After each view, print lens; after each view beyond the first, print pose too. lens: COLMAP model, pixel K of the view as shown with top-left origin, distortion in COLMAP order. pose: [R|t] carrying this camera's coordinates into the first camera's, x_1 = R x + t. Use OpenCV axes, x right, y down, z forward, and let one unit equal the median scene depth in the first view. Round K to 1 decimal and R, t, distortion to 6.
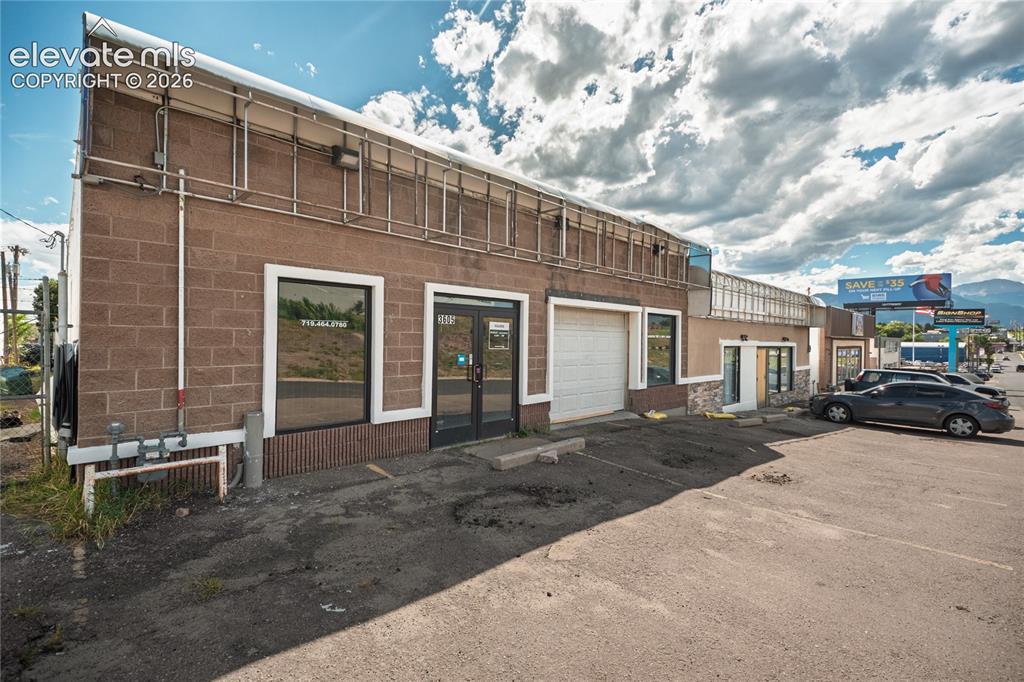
lens RADIAL K [[464.0, 0, 496.1], [0, 464.0, 332.4], [0, 0, 1]] dist [0.021785, -0.005268]
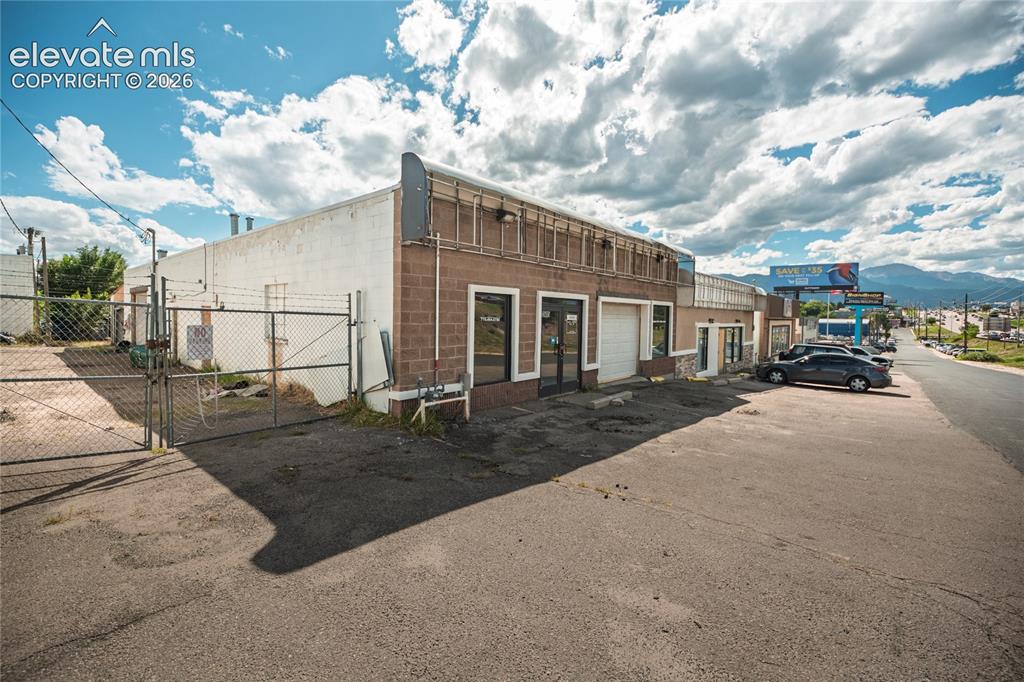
lens RADIAL K [[441.5, 0, 496.4], [0, 441.5, 310.1], [0, 0, 1]] dist [-0.003585, -0.007807]
pose [[0.996863, 0.002693, 0.079107, -0.417566], [-0.002828, 0.999995, 0.001596, -0.046562], [-0.079102, -0.001815, 0.996865, -0.468015]]
